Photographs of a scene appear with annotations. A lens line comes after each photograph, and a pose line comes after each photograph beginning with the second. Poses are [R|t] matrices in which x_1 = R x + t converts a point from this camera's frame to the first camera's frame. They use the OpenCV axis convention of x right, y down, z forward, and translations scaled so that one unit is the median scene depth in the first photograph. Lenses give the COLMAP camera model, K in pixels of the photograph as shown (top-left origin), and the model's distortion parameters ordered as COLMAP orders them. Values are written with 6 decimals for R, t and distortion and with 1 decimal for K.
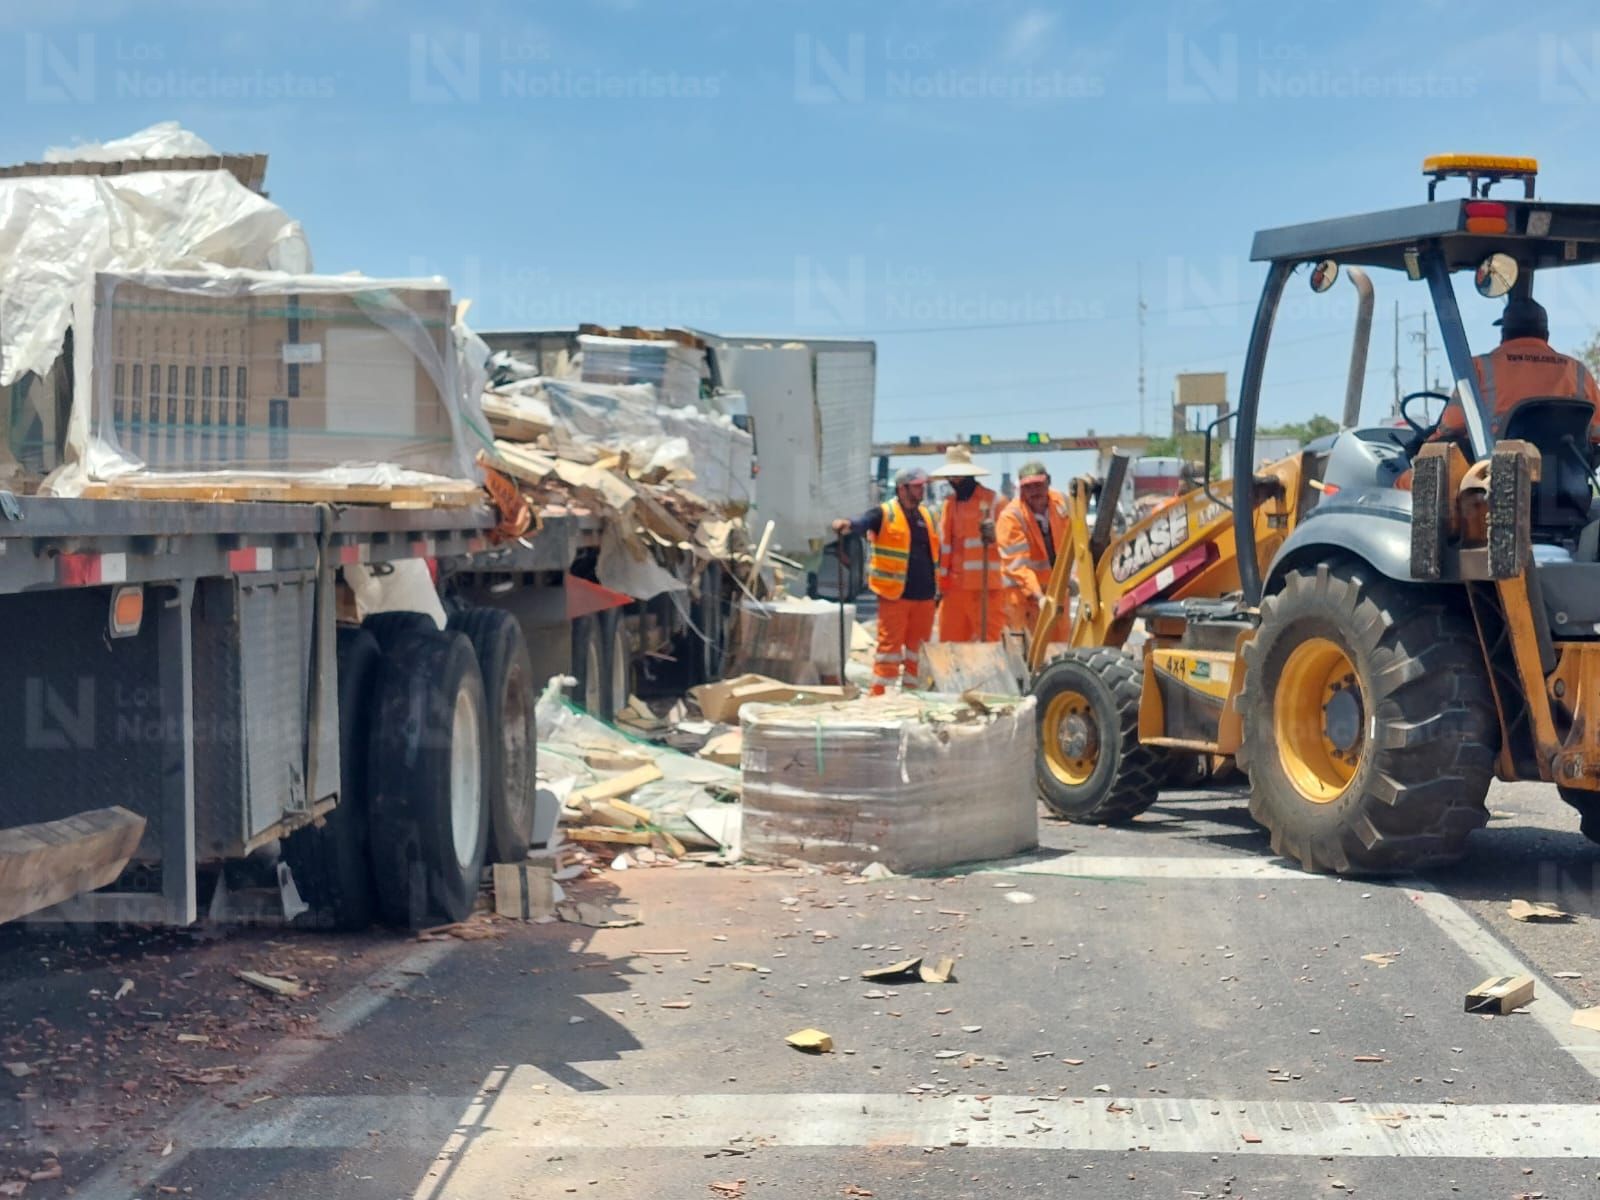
lens RADIAL K [[2986.3, 0, 755.1], [0, 2986.3, 598.9], [0, 0, 1]] dist [0.257763, -1.298005]
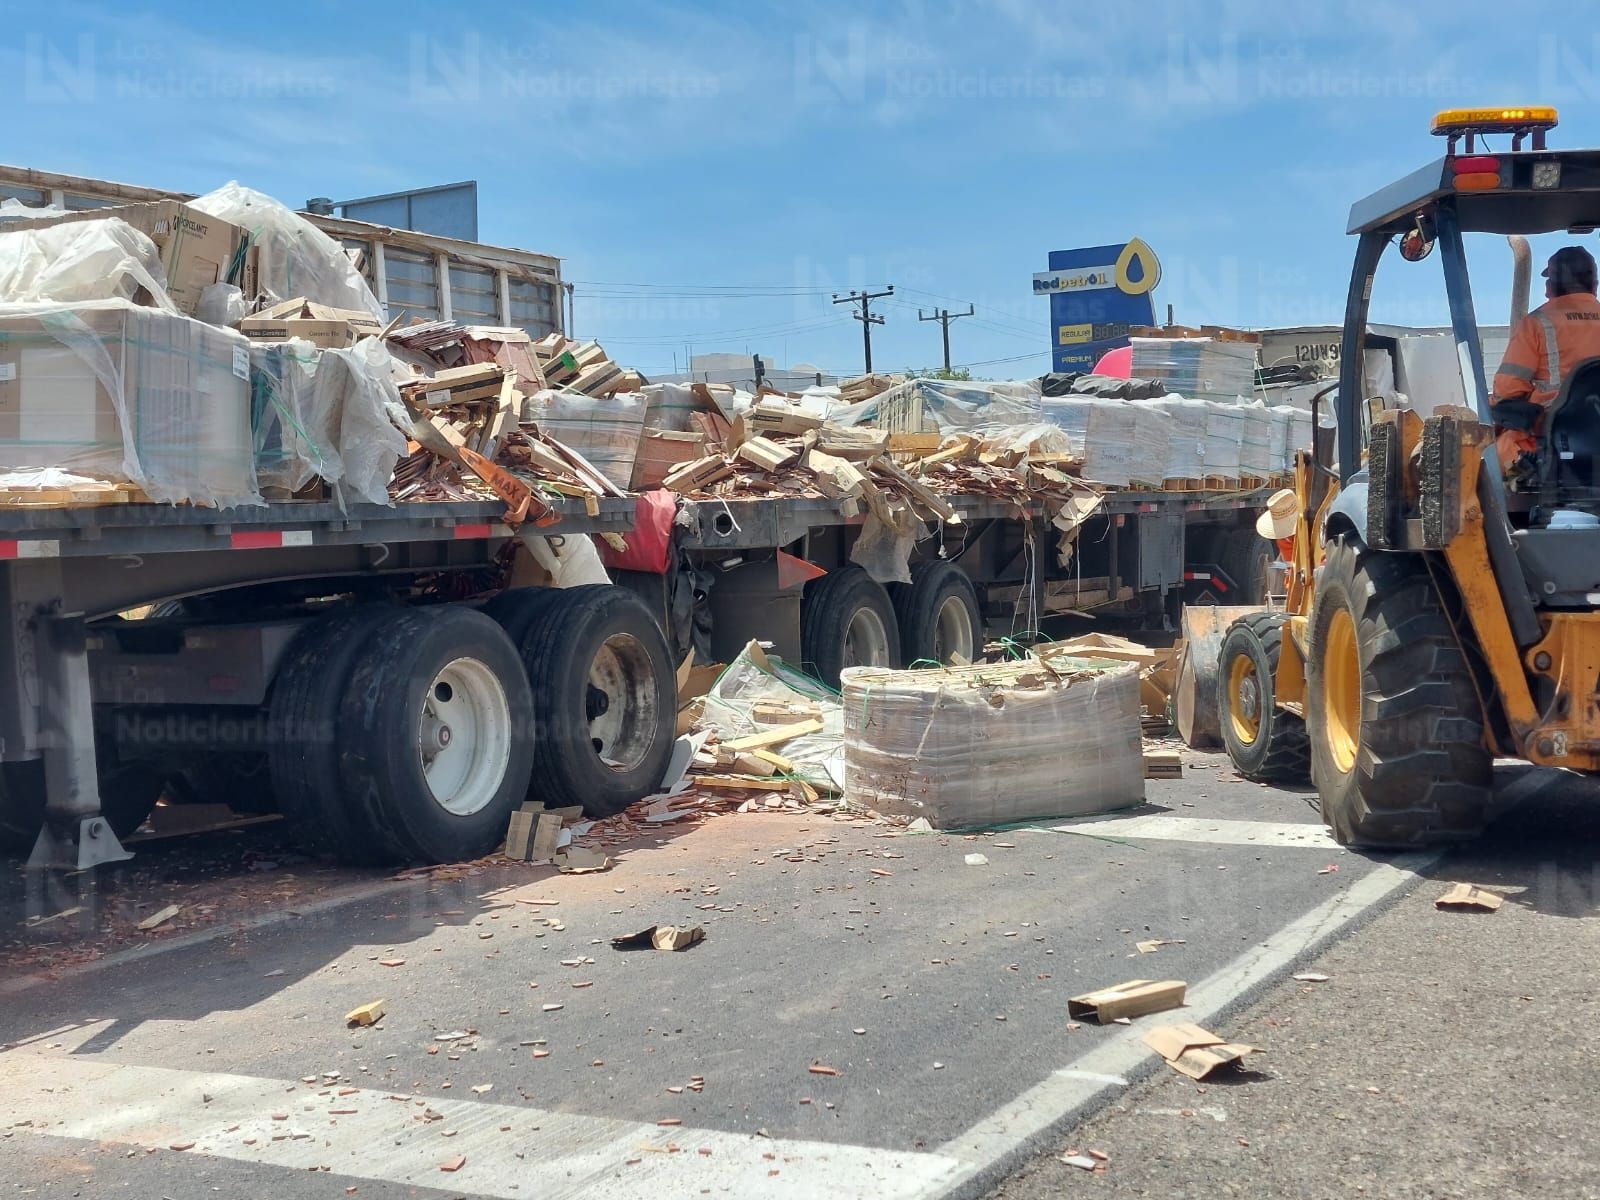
lens RADIAL K [[2270.3, 0, 774.5], [0, 2270.3, 577.8], [0, 0, 1]] dist [0.251350, -1.054834]
pose [[0.914688, -0.007927, -0.404083, 0.347162], [0.012488, 0.999885, 0.008654, -0.006376], [0.403968, -0.012962, 0.914681, 0.243035]]
